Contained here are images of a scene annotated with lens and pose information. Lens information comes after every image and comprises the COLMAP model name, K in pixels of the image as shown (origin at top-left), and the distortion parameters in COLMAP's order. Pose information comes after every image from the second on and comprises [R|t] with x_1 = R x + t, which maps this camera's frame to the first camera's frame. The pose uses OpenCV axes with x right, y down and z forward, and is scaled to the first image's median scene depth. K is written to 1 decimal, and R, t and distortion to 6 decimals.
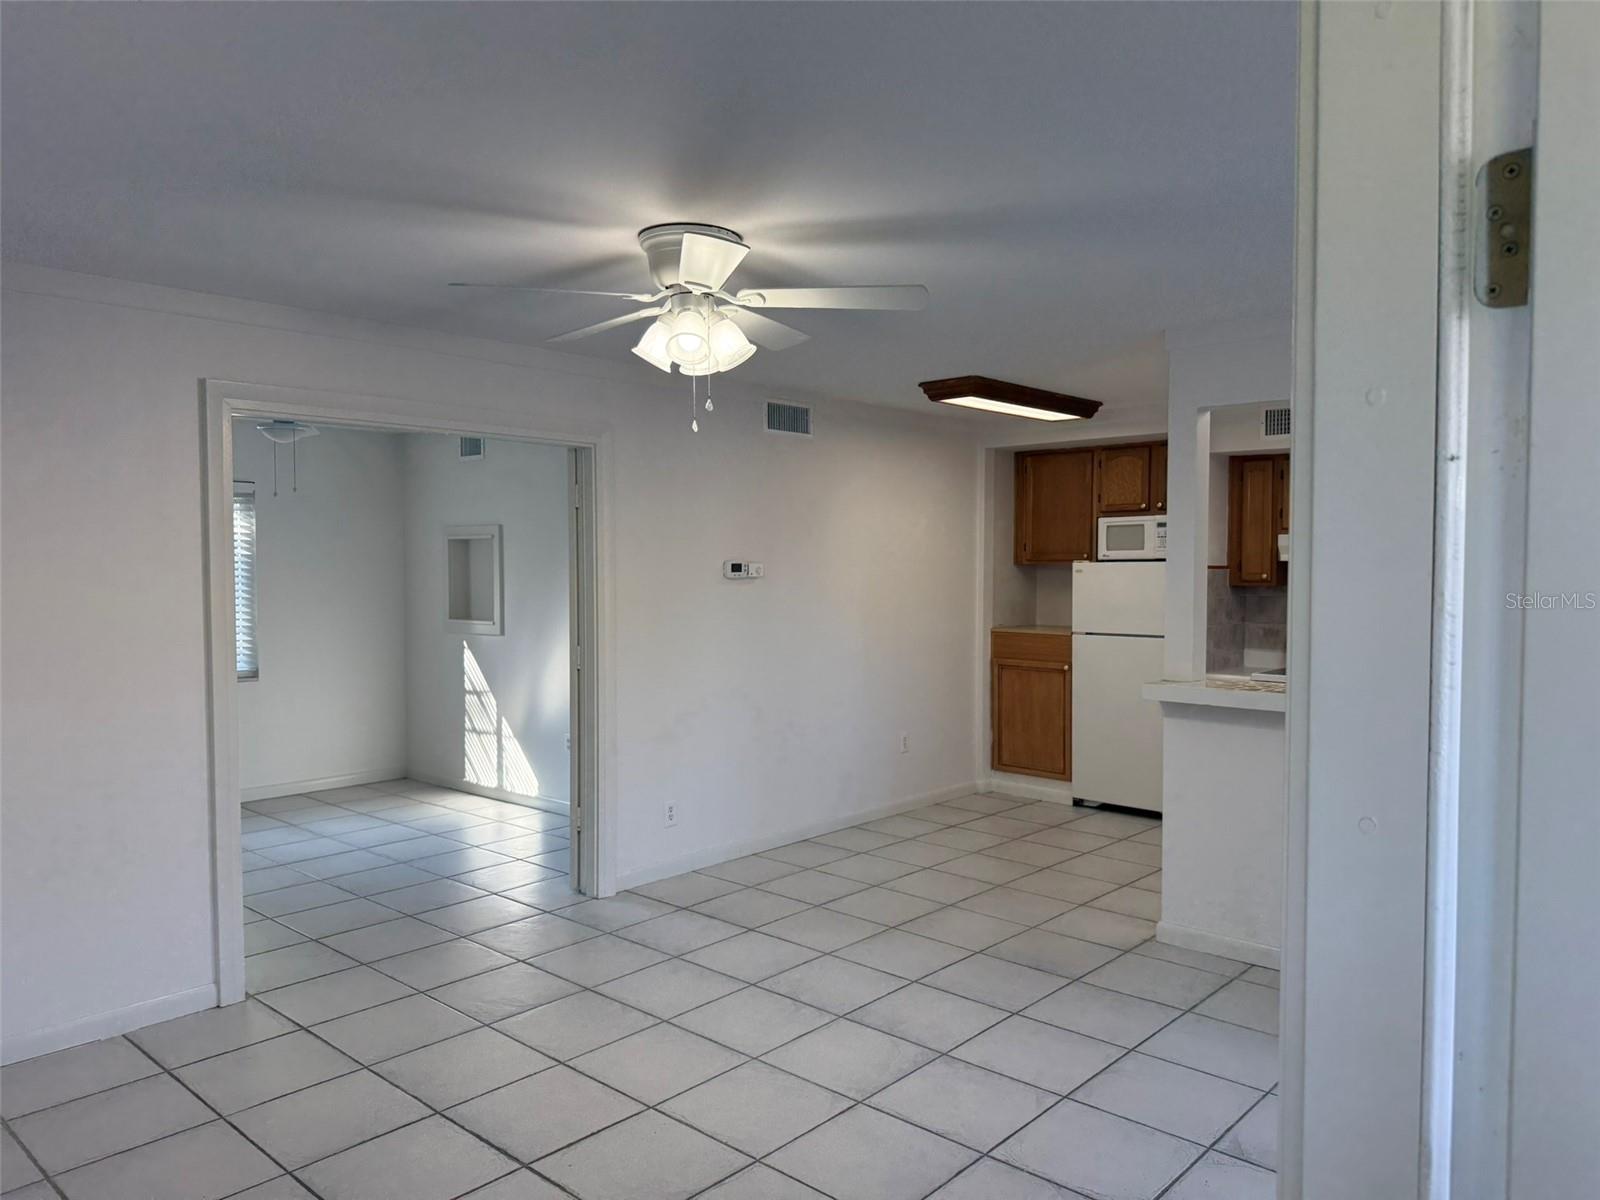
lens RADIAL K [[1112.9, 0, 794.0], [0, 1112.9, 607.0], [0, 0, 1]] dist [0.084883, 0.001073]
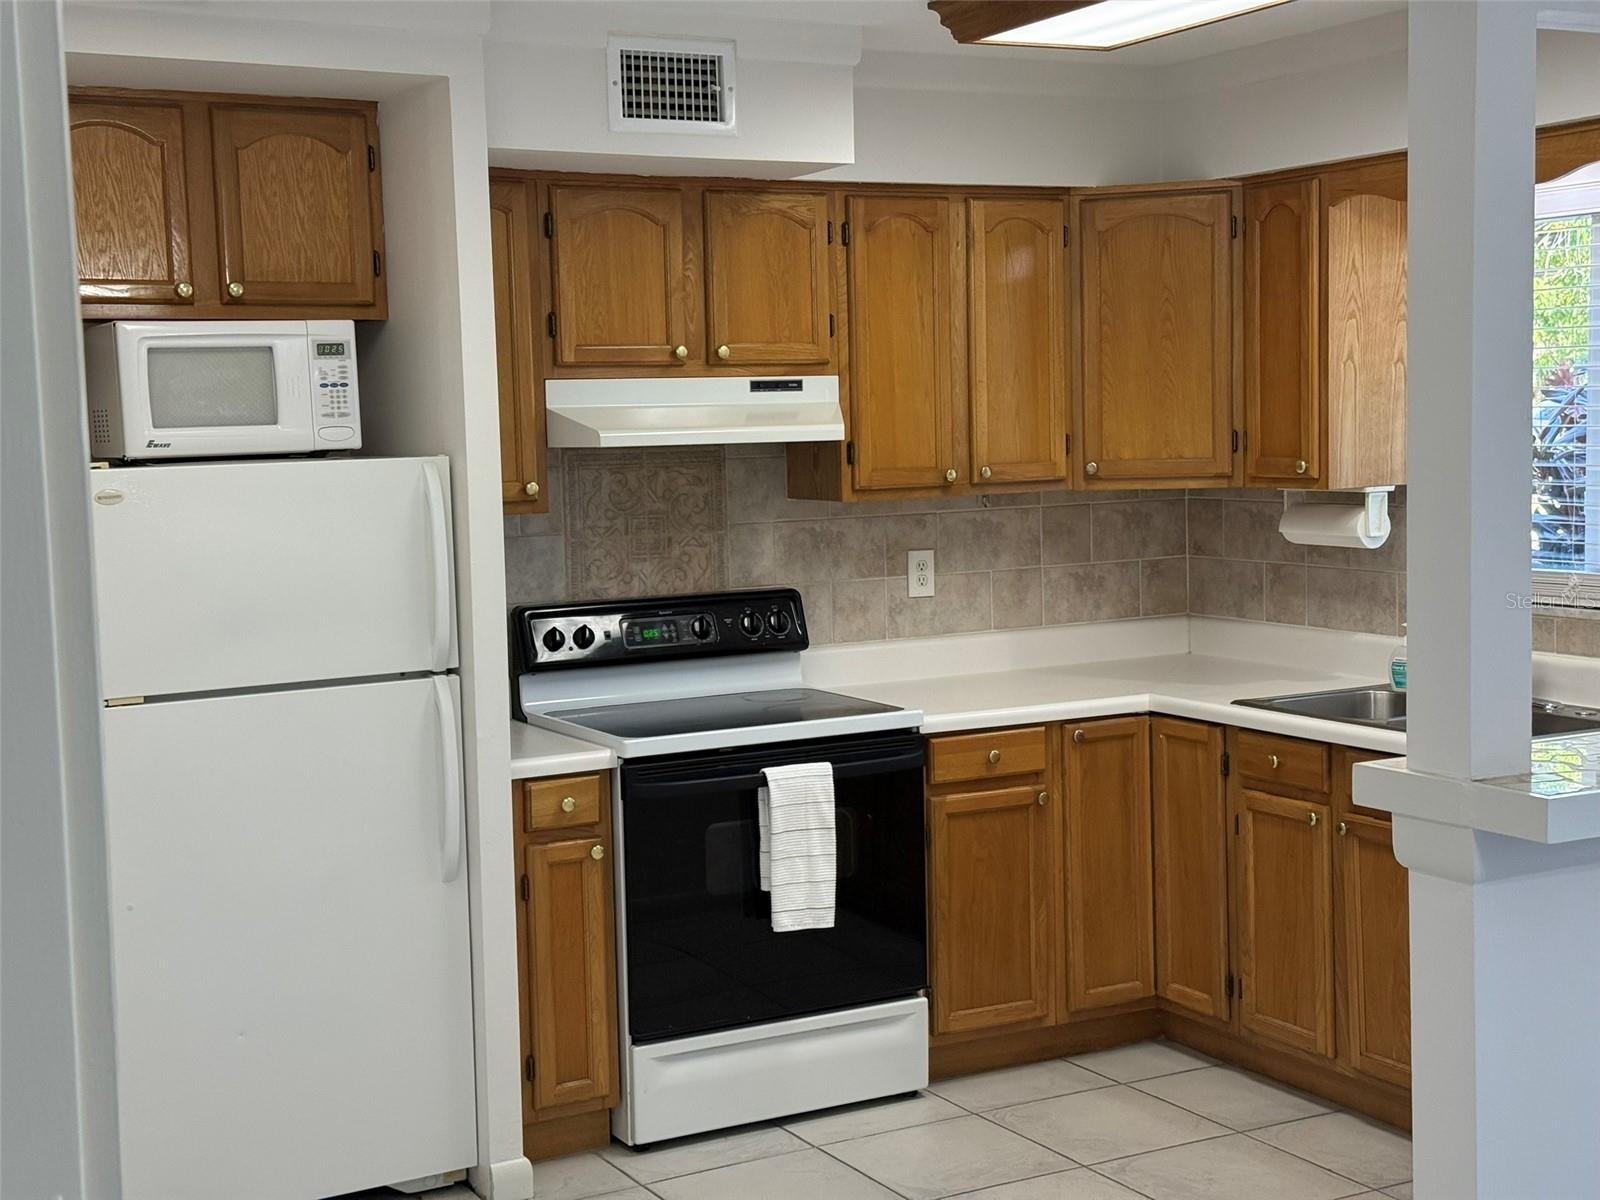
lens RADIAL K [[2273.2, 0, 827.4], [0, 2273.2, 619.6], [0, 0, 1]] dist [0.133911, 0.000000]
pose [[0.317218, -0.097894, 0.943287, -0.271990], [0.068667, 0.994418, 0.080109, -0.035954], [-0.945863, 0.039361, 0.322169, 0.619246]]
